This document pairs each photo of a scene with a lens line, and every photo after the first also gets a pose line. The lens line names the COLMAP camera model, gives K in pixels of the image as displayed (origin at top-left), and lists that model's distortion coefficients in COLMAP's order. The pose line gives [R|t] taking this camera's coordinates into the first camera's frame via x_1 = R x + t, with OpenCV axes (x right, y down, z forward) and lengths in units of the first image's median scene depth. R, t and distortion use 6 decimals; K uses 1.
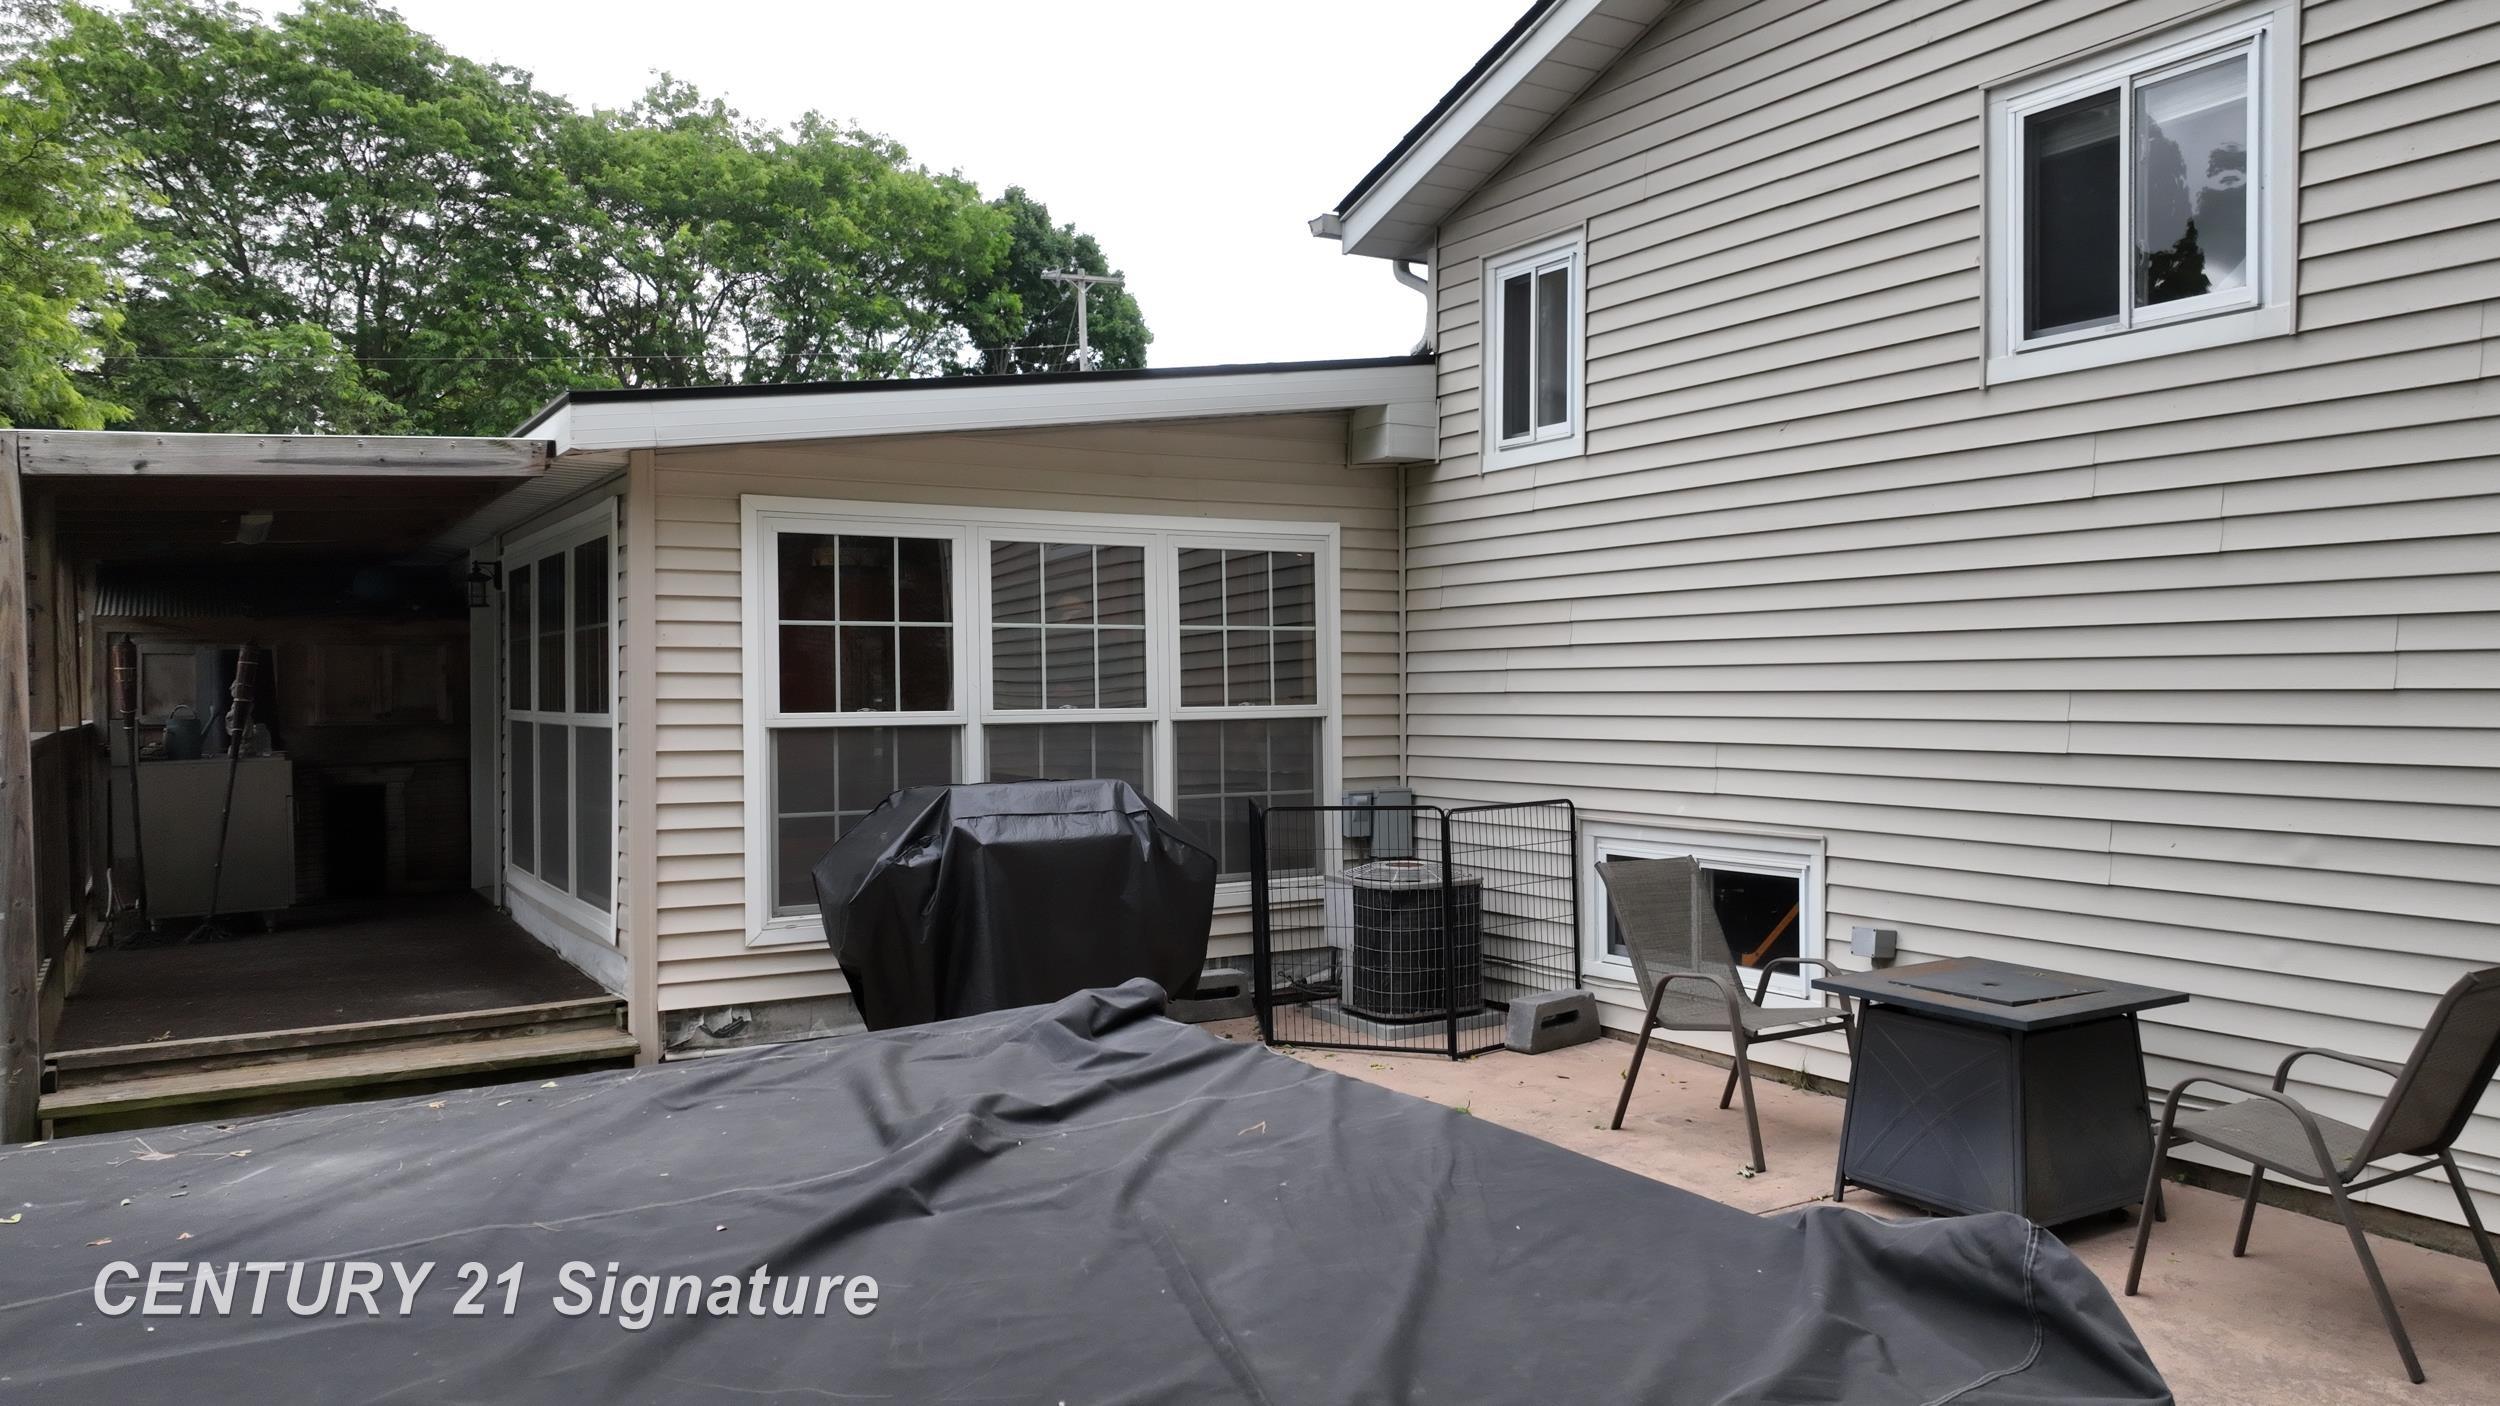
lens RADIAL K [[1753.8, 0, 1255.1], [0, 1753.8, 702.3], [0, 0, 1]] dist [0.015014, 0.011089]
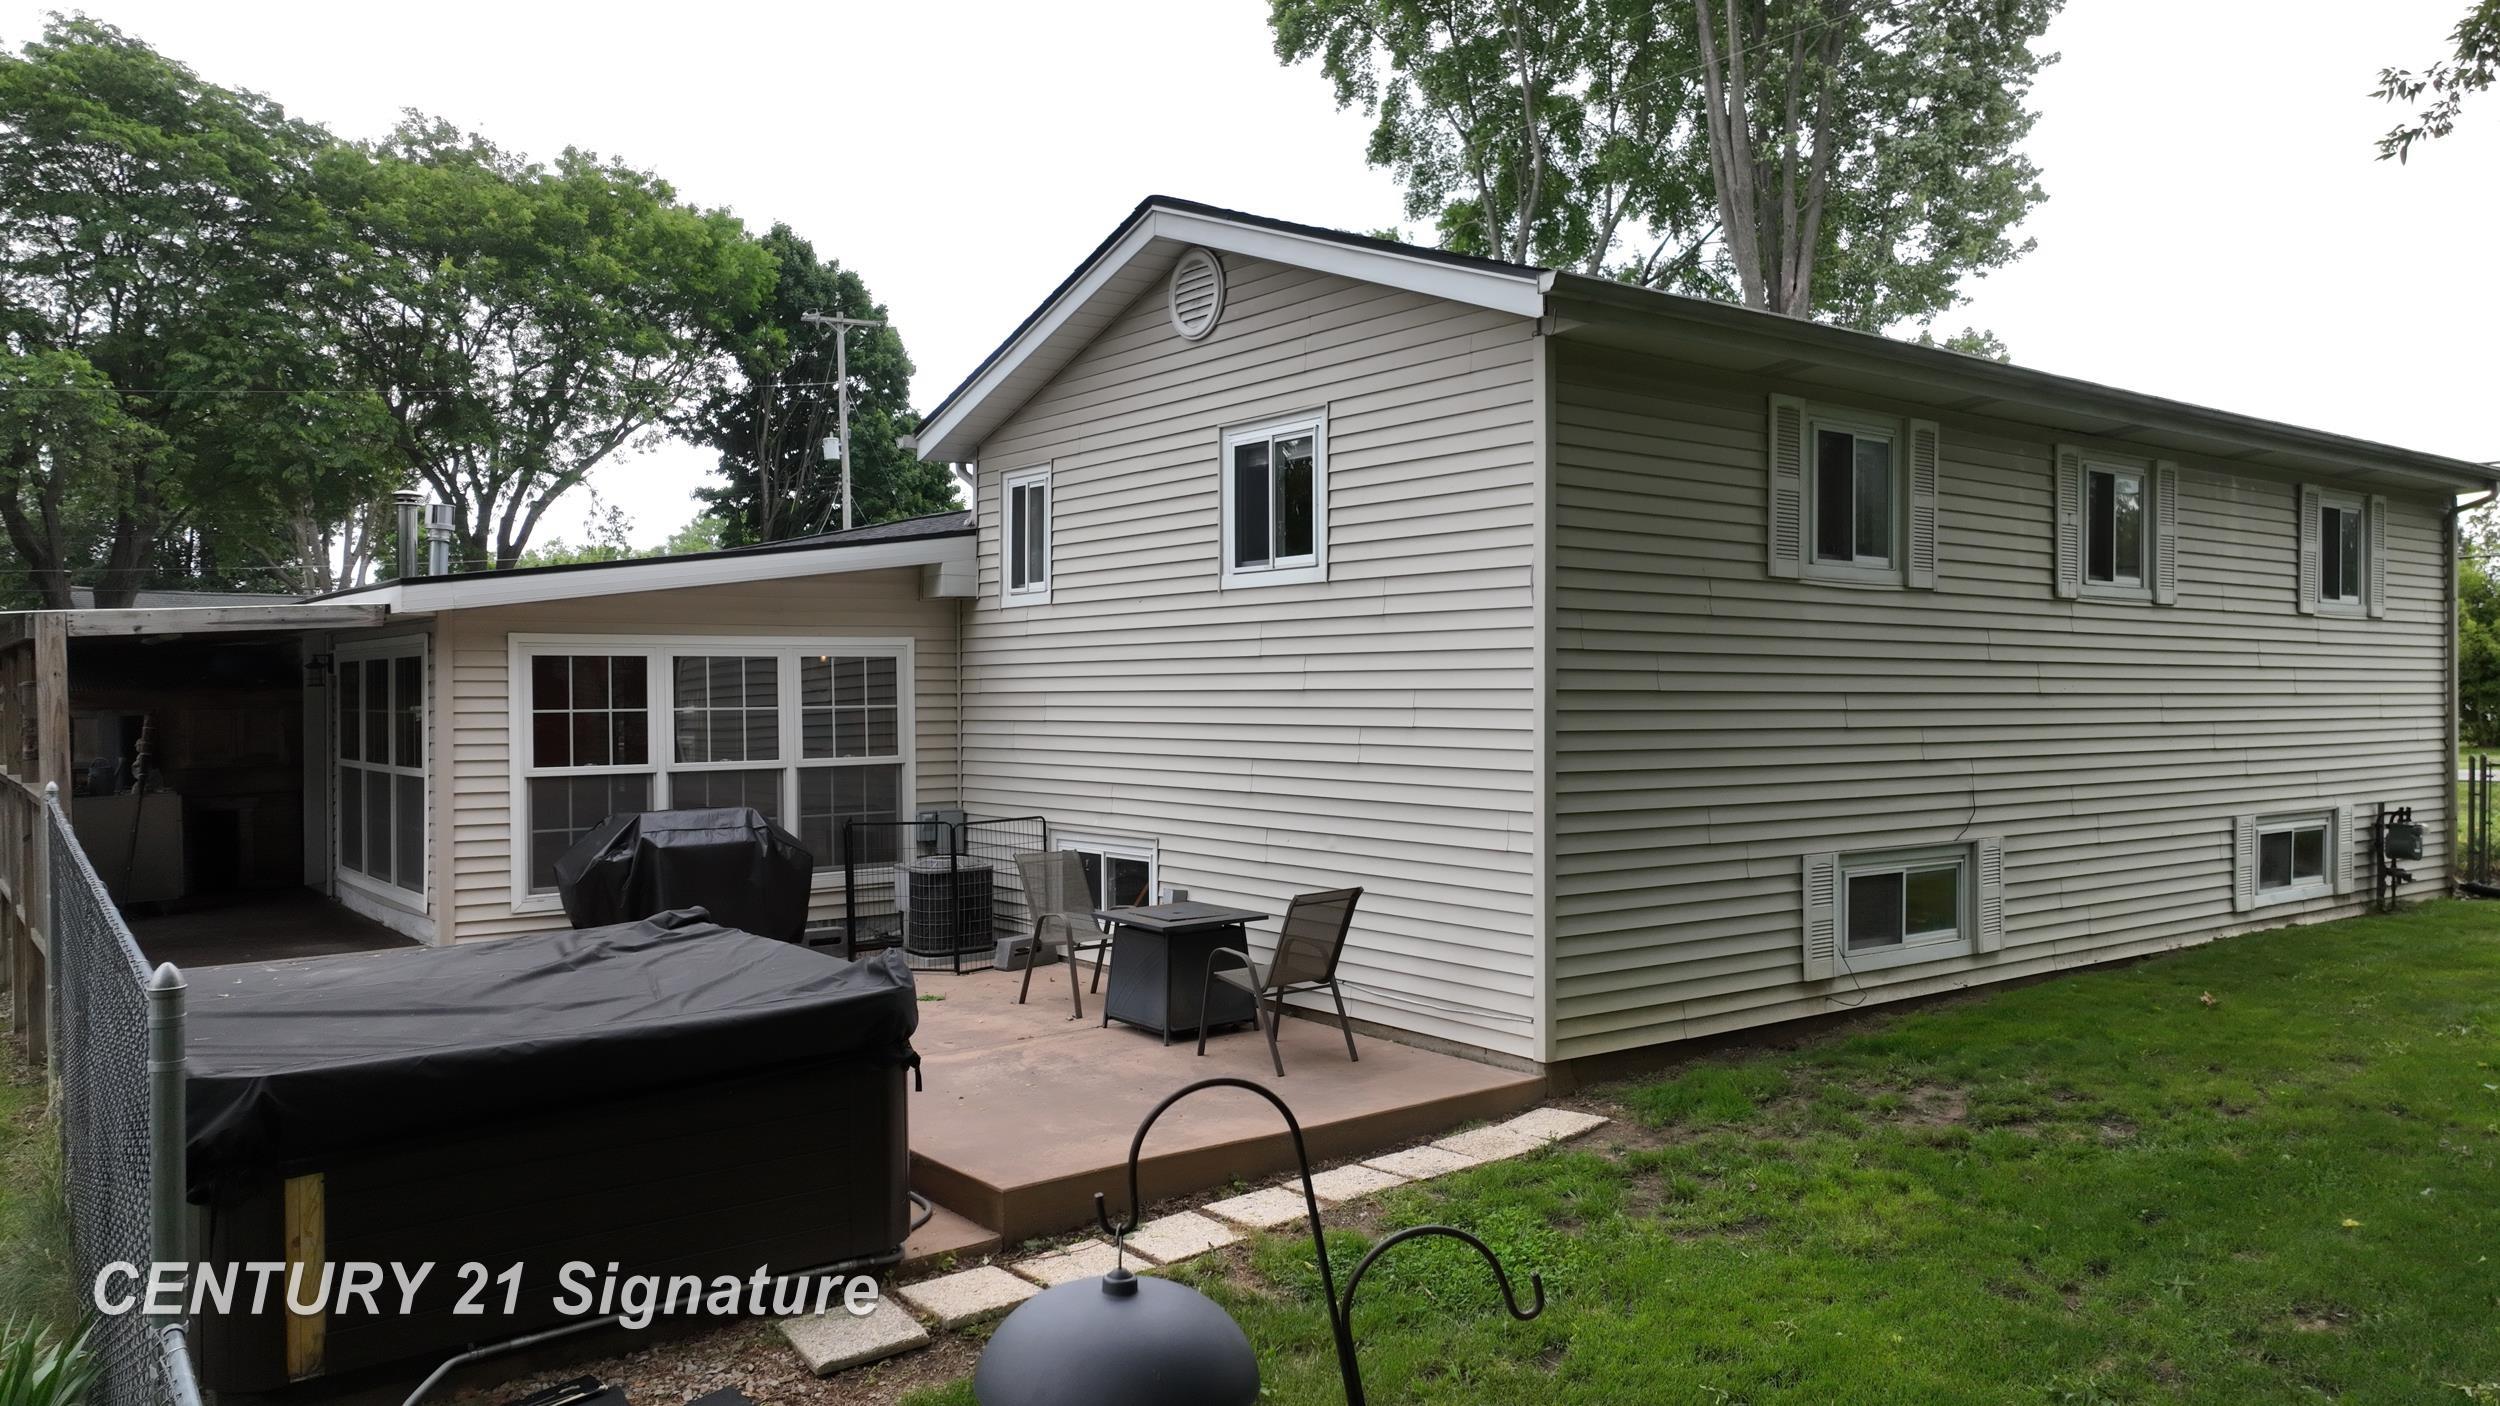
lens RADIAL K [[1753.8, 0, 1247.3], [0, 1753.8, 719.6], [0, 0, 1]] dist [0.015014, 0.011089]
pose [[0.993690, -0.001988, 0.112146, 0.171212], [0.001184, 0.999973, 0.007233, -0.042068], [-0.112158, -0.007055, 0.993665, -0.581876]]
